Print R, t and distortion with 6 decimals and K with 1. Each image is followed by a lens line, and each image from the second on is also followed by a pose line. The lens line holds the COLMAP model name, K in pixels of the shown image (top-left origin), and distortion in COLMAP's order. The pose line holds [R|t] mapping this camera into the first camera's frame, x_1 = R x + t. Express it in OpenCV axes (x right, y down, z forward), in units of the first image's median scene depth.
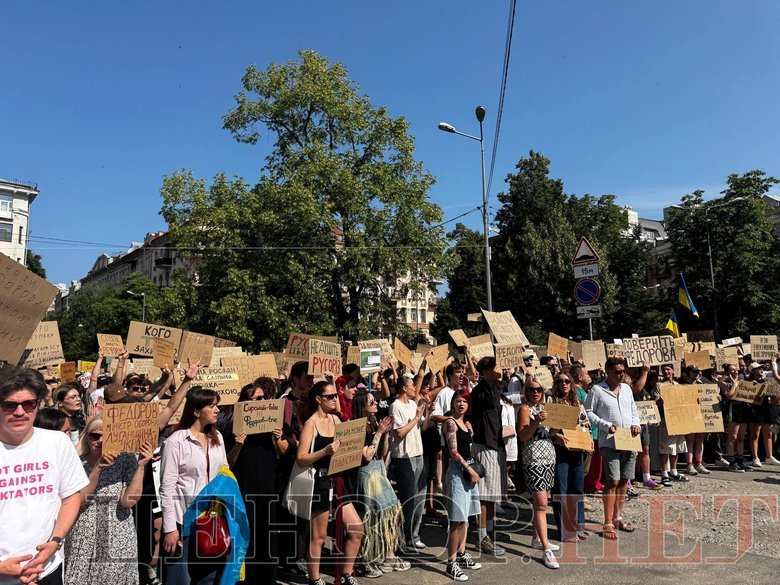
lens RADIAL K [[525.0, 0, 390.0], [0, 525.0, 292.5], [0, 0, 1]] dist [0.098420, -0.166842]
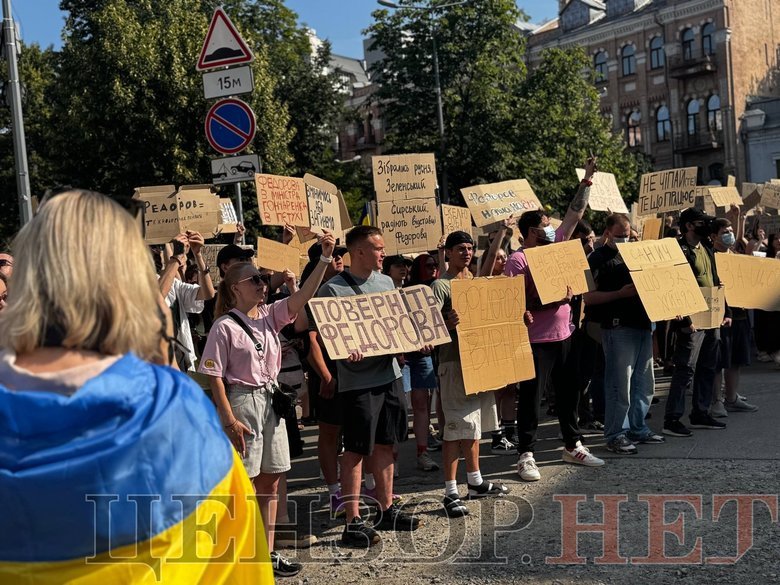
lens RADIAL K [[909.3, 0, 388.8], [0, 909.3, 306.9], [0, 0, 1]] dist [0.121736, -0.305306]
pose [[0.876400, -0.068034, 0.476754, 0.061977], [0.005848, 0.991401, 0.130725, 0.034587], [-0.481548, -0.111780, 0.869262, 0.132484]]
